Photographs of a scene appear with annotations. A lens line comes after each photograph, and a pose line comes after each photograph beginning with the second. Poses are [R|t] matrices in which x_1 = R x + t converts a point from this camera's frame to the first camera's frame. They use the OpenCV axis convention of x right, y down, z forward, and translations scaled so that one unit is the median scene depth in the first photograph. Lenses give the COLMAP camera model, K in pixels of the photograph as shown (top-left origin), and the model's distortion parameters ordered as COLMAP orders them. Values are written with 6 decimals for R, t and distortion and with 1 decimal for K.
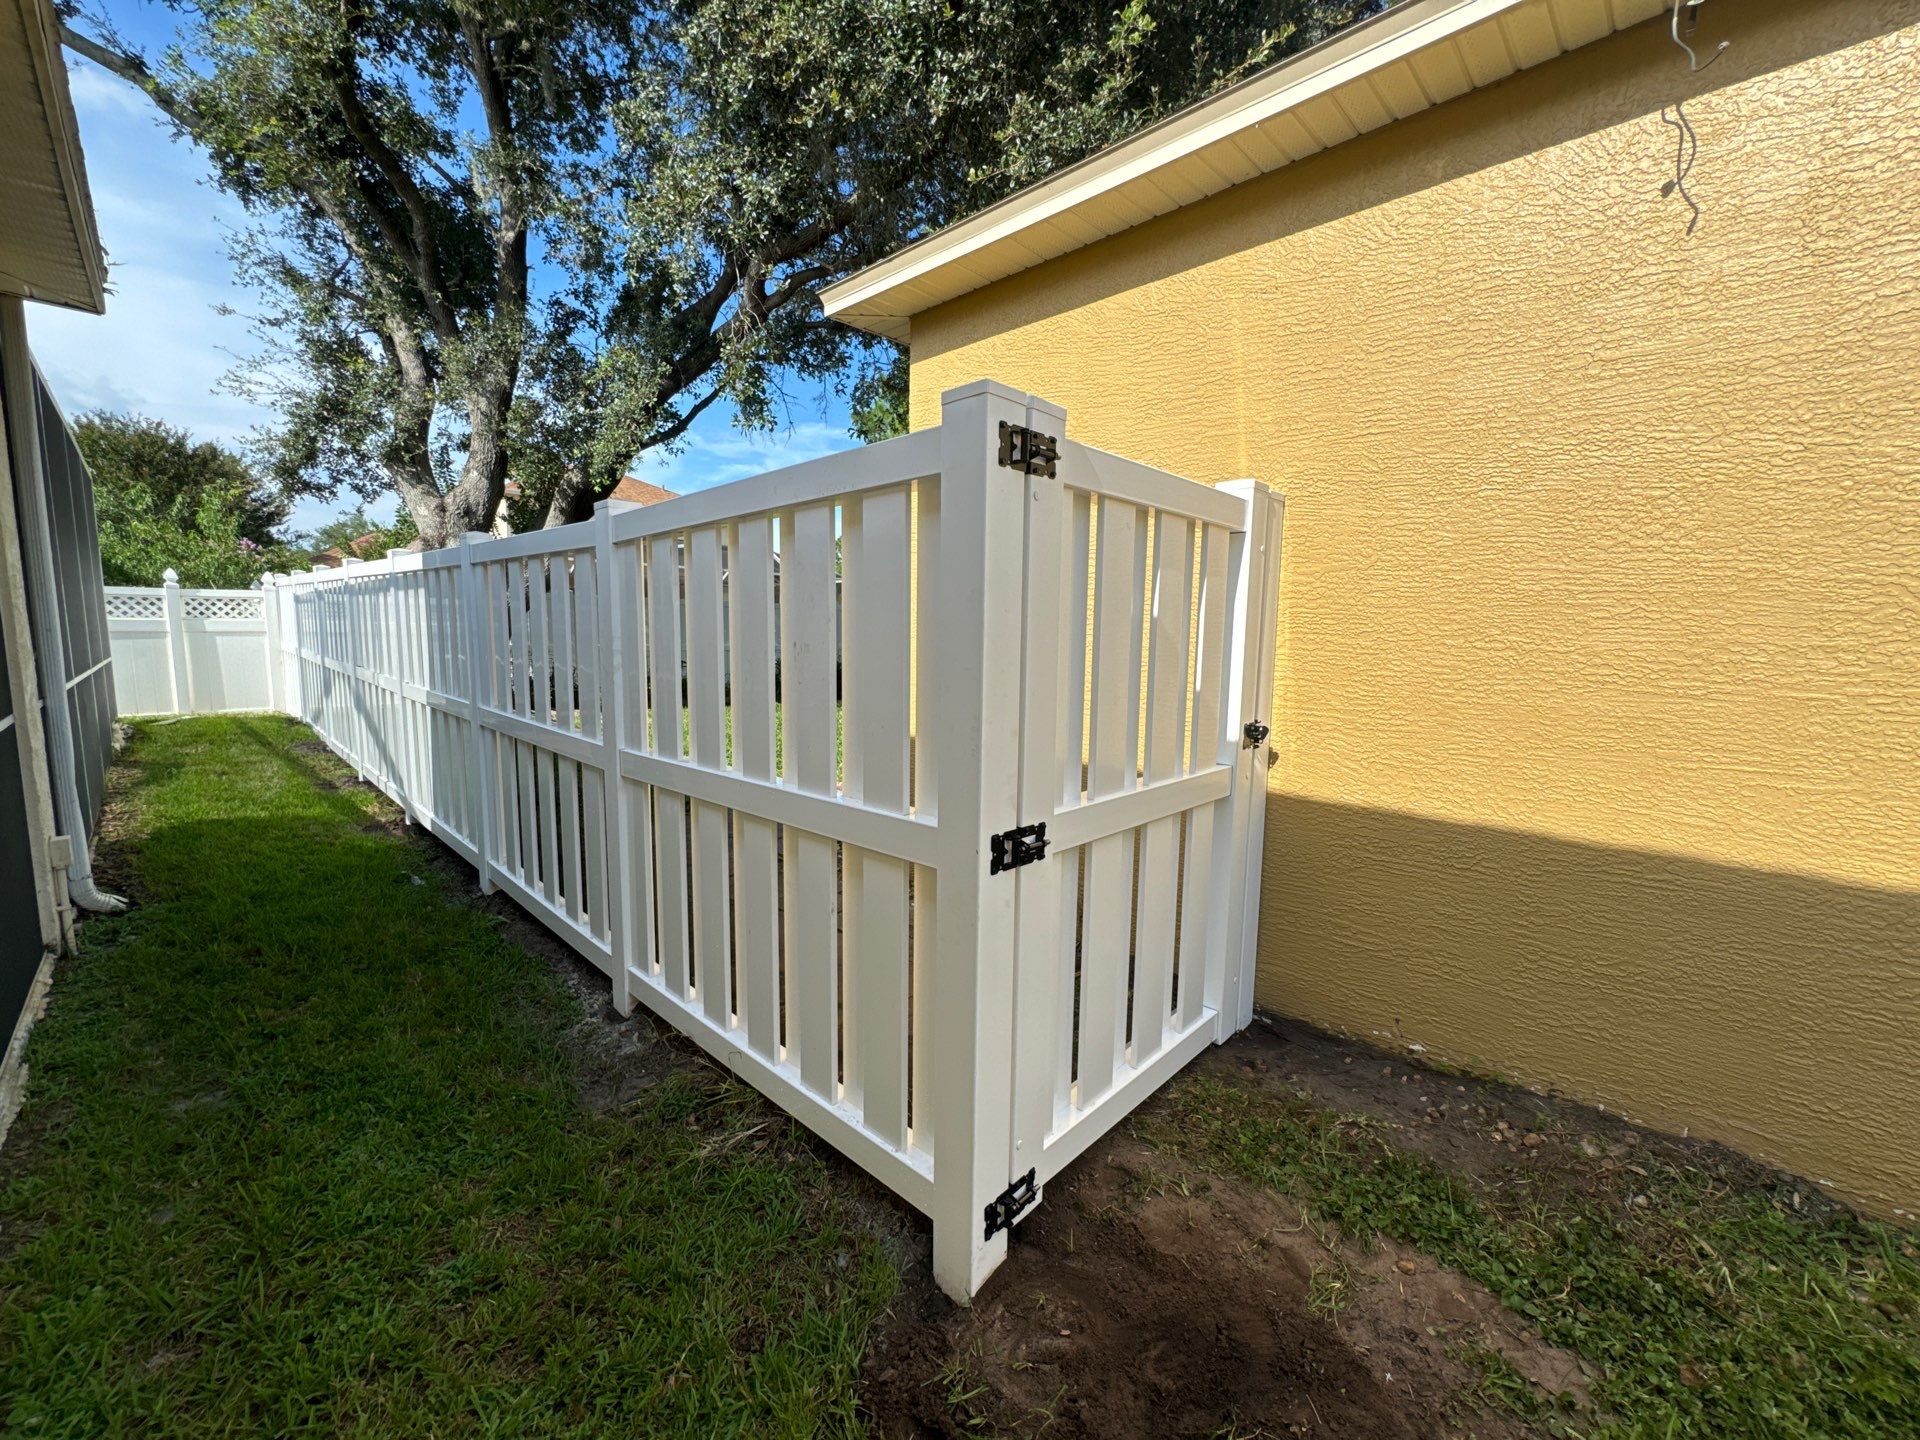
lens RADIAL K [[762.8, 0, 957.1], [0, 762.8, 717.4], [0, 0, 1]] dist [-0.000851, 0.000270]
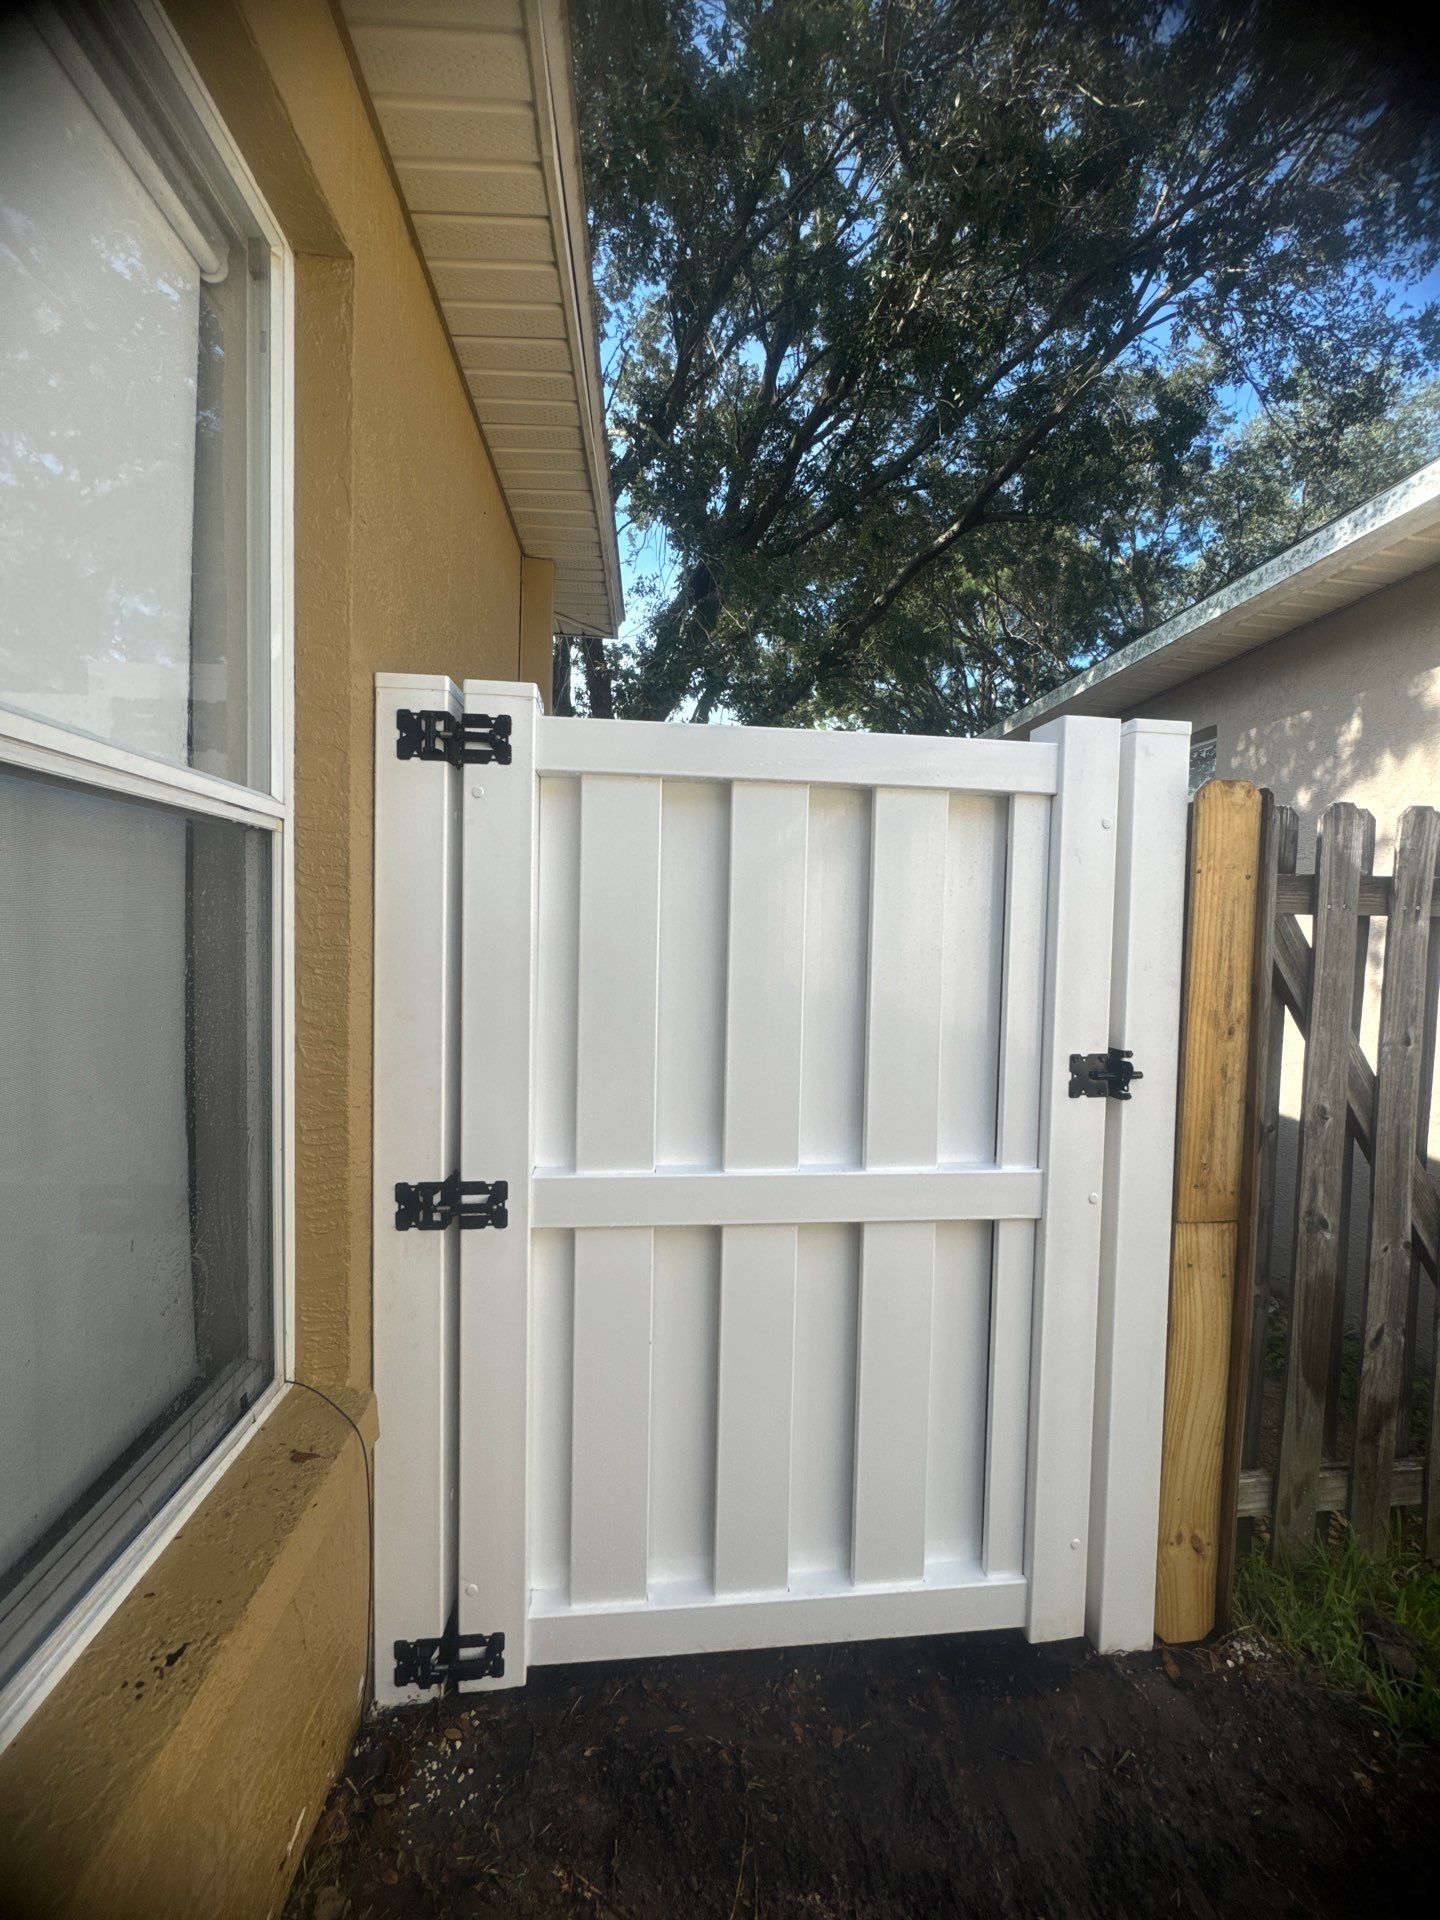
lens RADIAL K [[762.8, 0, 723.9], [0, 762.8, 967.5], [0, 0, 1]] dist [-0.000851, 0.000270]
pose [[0.784951, 0.018448, -0.619283, 0.552971], [-0.075964, 0.994881, -0.066649, -0.035972], [0.614883, 0.099360, 0.782334, 0.342211]]
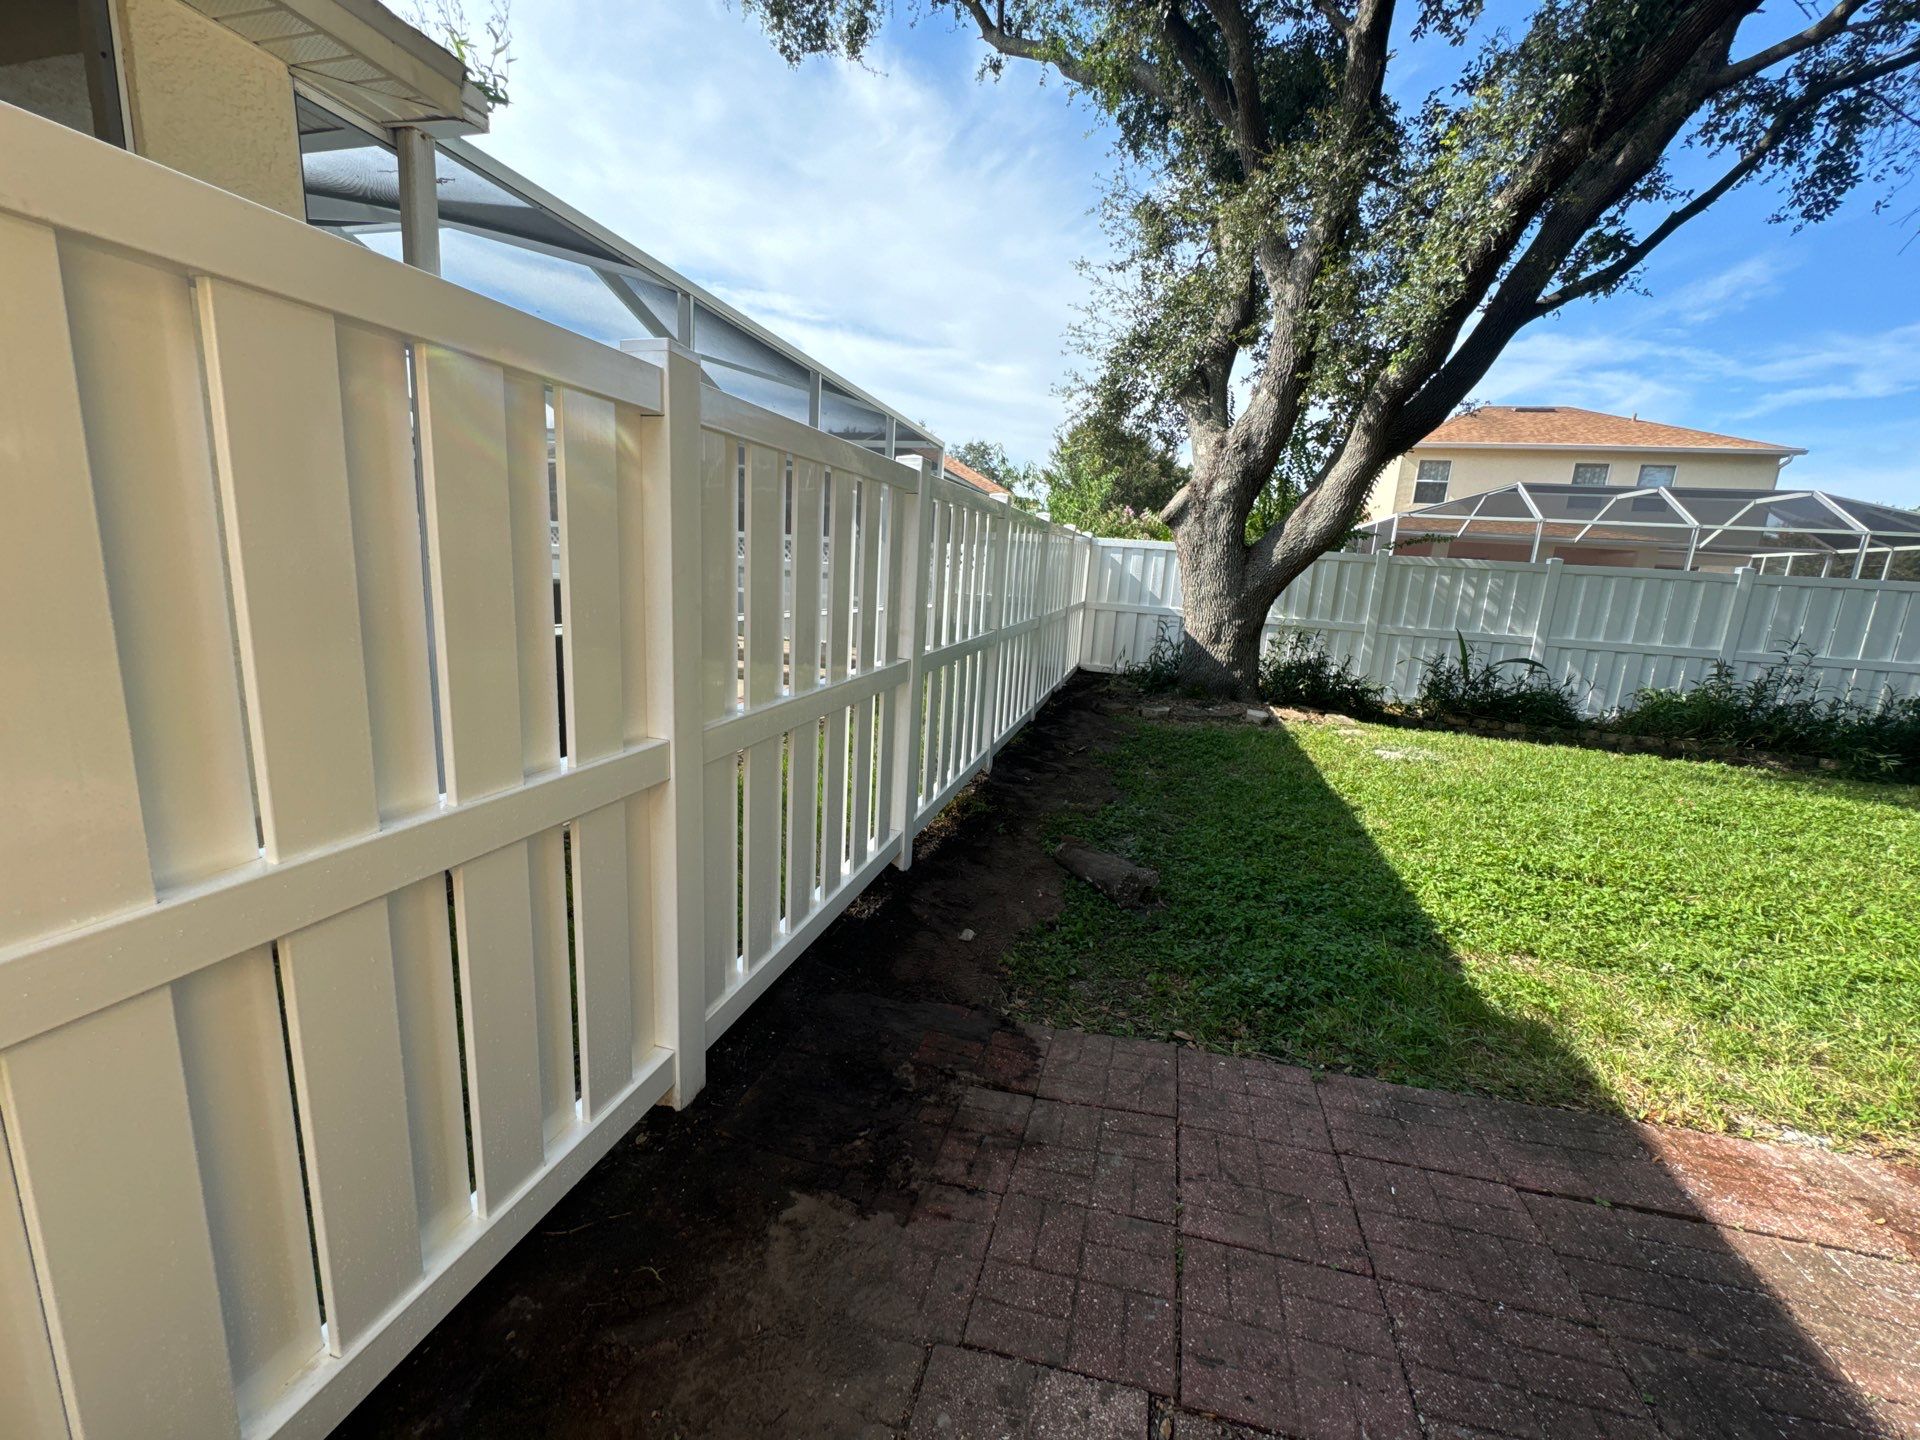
lens RADIAL K [[762.8, 0, 961.9], [0, 762.8, 720.0], [0, 0, 1]] dist [-0.000851, 0.000270]
pose [[0.478917, 0.182005, -0.858785, -0.240386], [-0.155151, 0.980420, 0.121261, -0.173549], [0.864041, 0.075167, 0.497779, 1.567826]]
